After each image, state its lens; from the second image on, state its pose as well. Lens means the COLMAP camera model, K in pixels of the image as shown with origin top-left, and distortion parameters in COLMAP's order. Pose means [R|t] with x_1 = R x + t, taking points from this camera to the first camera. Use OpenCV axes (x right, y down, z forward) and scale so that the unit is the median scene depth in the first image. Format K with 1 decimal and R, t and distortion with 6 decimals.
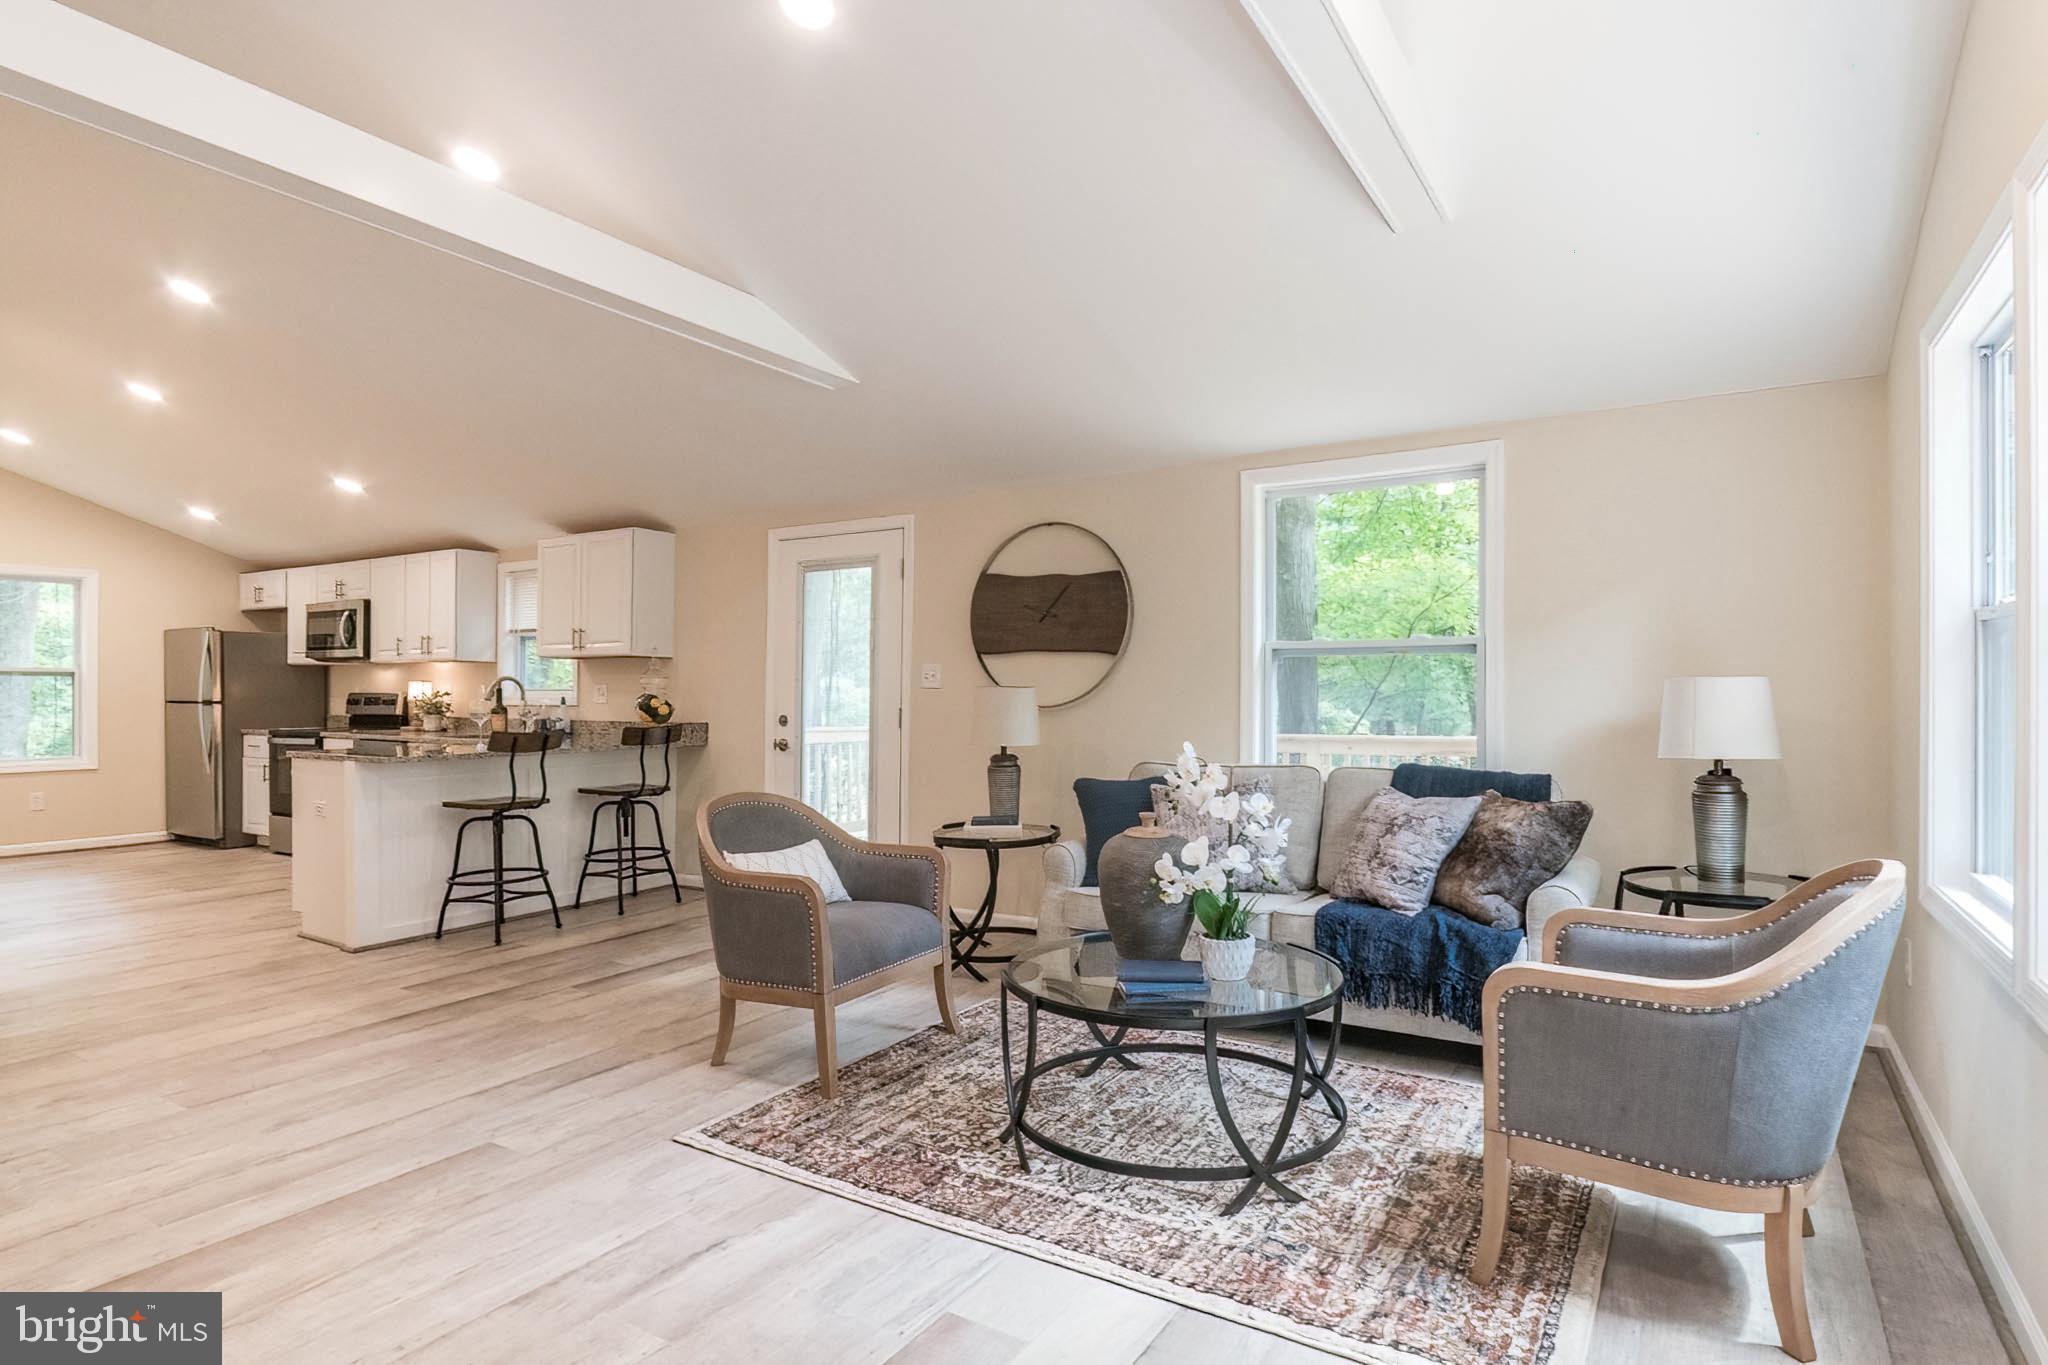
lens RADIAL K [[1085.2, 0, 1025.9], [0, 1085.2, 690.0], [0, 0, 1]] dist [0.000177, -0.000943]
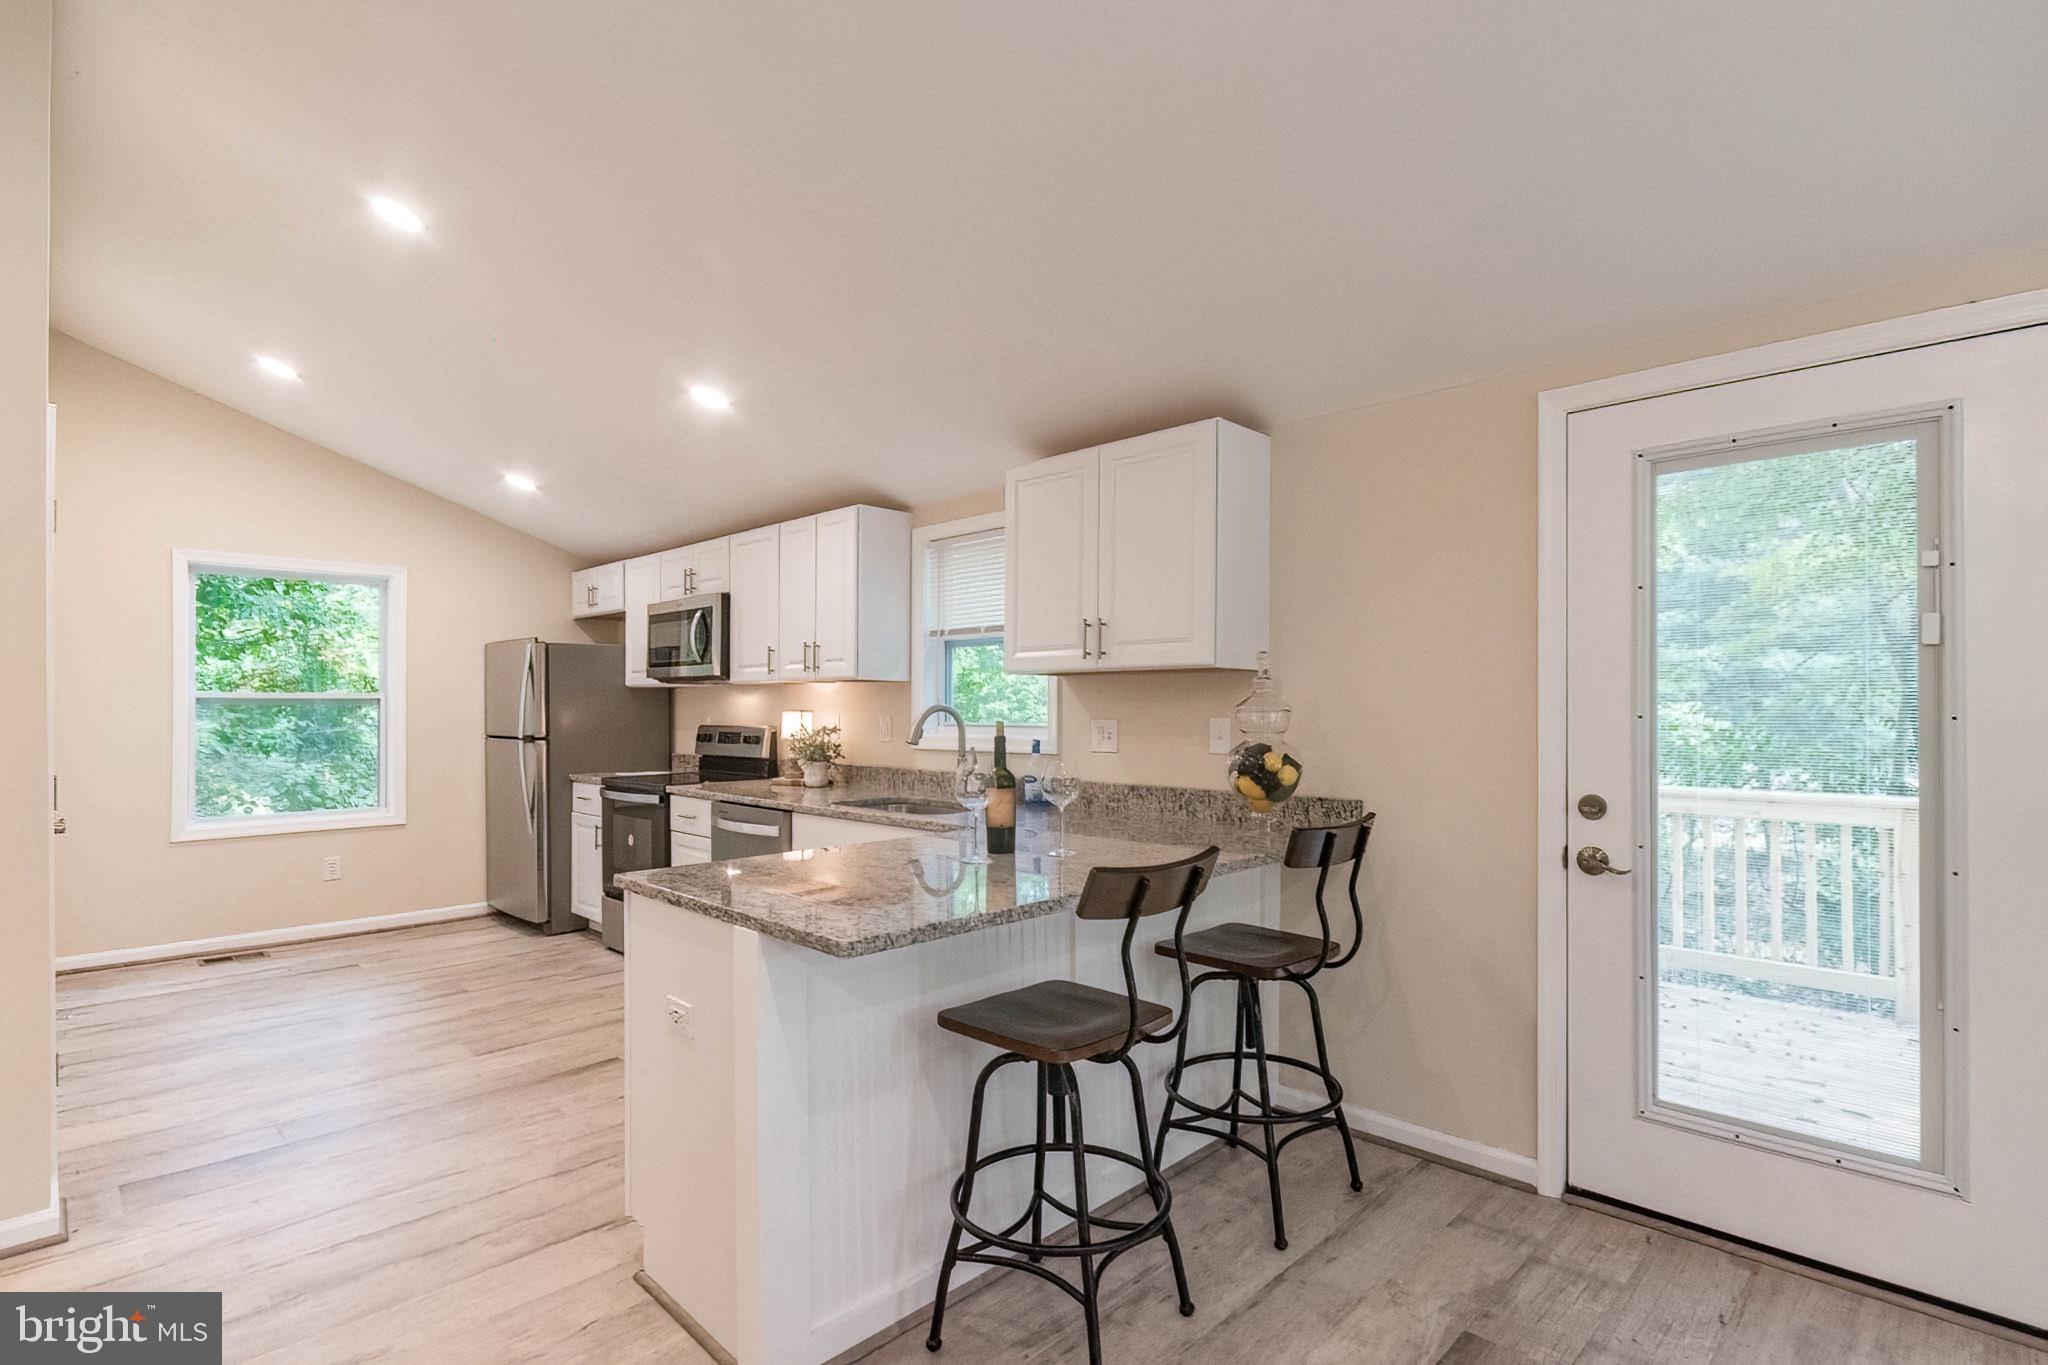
lens RADIAL K [[983.1, 0, 1012.5], [0, 983.1, 695.7], [0, 0, 1]] dist [0.004172, -0.007024]
pose [[0.974082, -0.005222, -0.226133, -0.529268], [0.003676, 0.999967, -0.007259, -0.023208], [0.226164, 0.006240, 0.974069, 0.792753]]
